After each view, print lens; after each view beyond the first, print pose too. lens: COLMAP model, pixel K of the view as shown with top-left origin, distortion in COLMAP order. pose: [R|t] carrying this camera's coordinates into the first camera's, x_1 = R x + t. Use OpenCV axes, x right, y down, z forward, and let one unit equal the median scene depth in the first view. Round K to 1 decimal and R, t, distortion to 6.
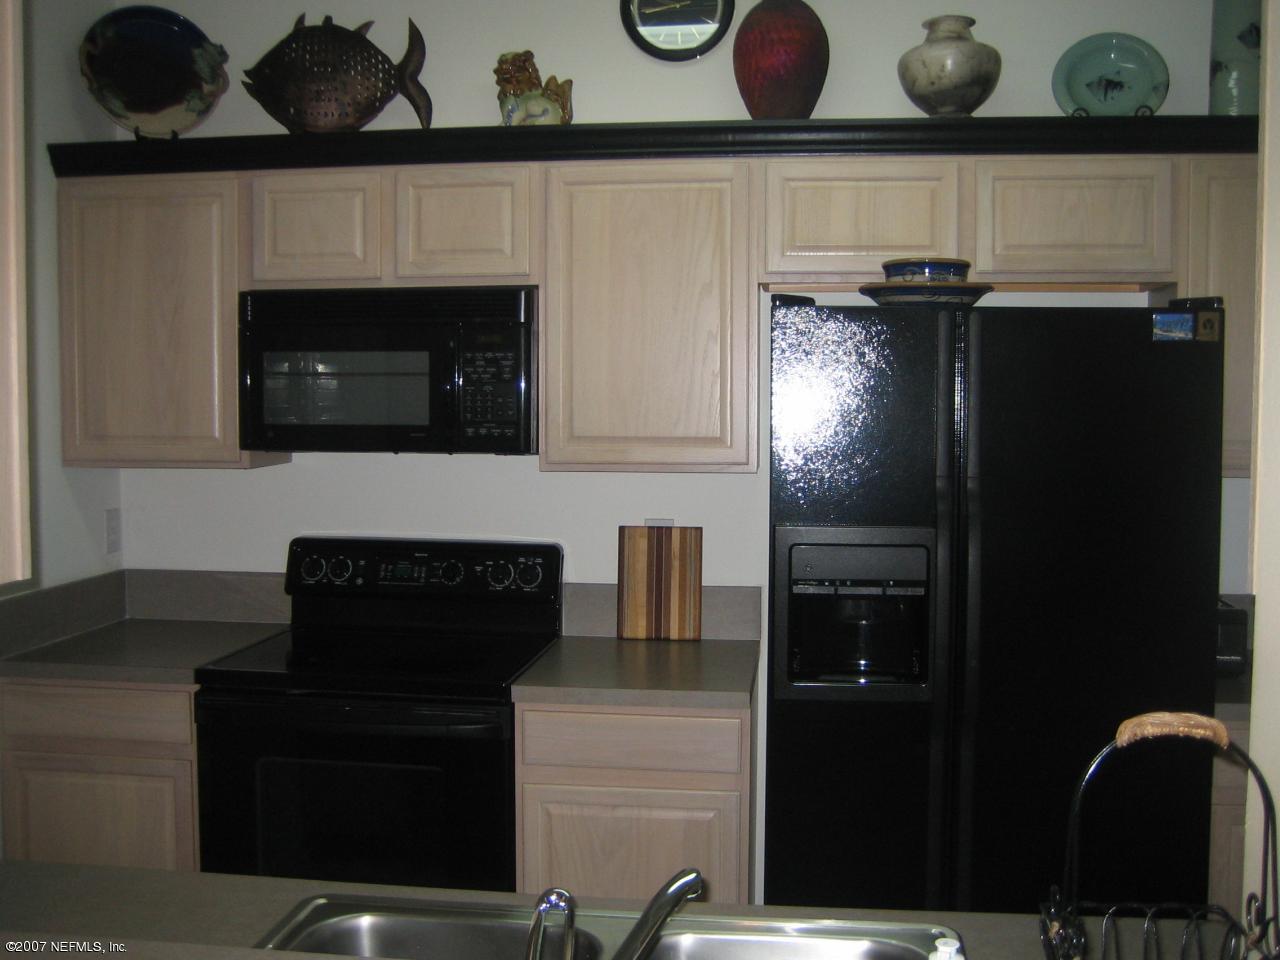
lens RADIAL K [[1331.3, 0, 640.0], [0, 1331.3, 480.0], [0, 0, 1]] dist [-0.009832, -0.322814]
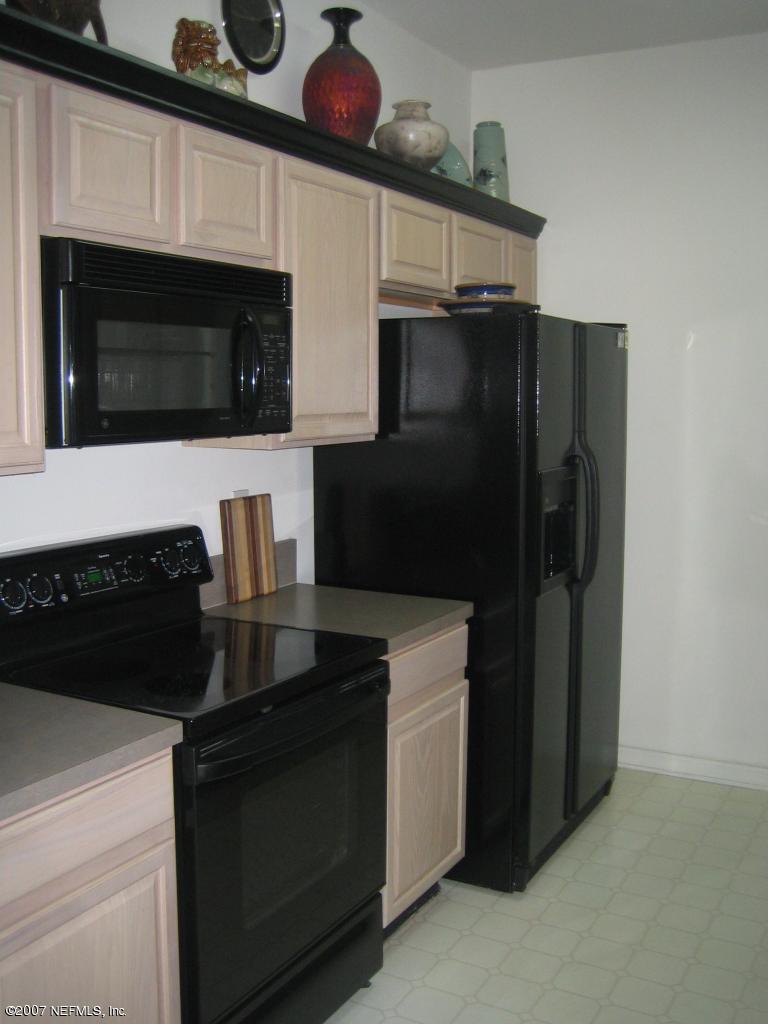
lens RADIAL K [[1065.0, 0, 384.0], [0, 1065.0, 512.0], [0, 0, 1]] dist [-0.009832, -0.322814]
pose [[0.352857, -0.112714, 0.928864, -0.805206], [0.058958, 0.993424, 0.098151, -0.034021], [-0.933818, 0.020131, 0.357182, 0.604645]]
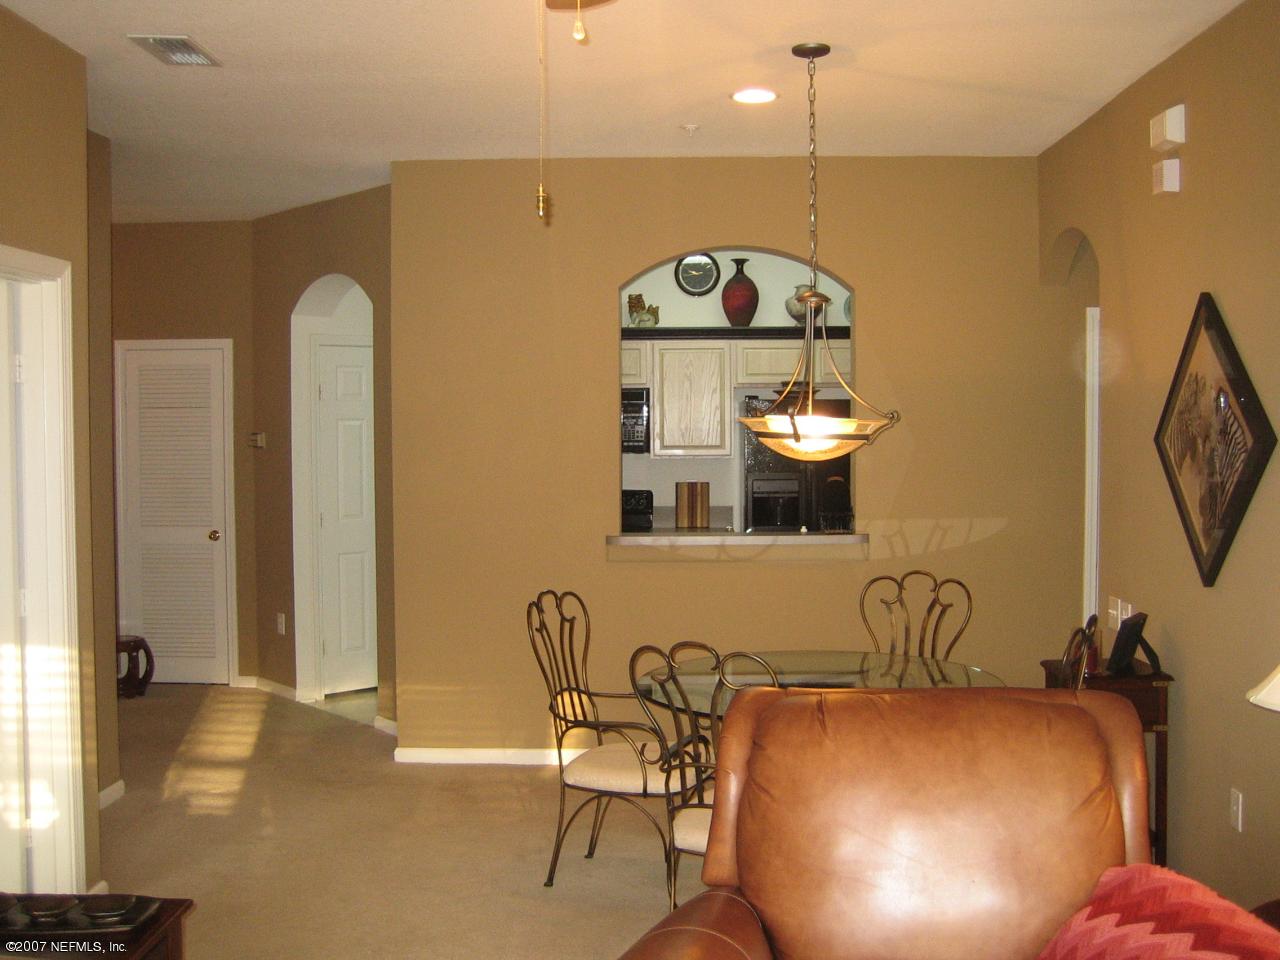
lens RADIAL K [[1331.3, 0, 640.0], [0, 1331.3, 480.0], [0, 0, 1]] dist [-0.009832, -0.322814]
pose [[0.995309, -0.012930, 0.095879, -0.342231], [0.014789, 0.999716, -0.018698, 0.080944], [-0.095610, 0.020028, 0.995217, -1.565100]]
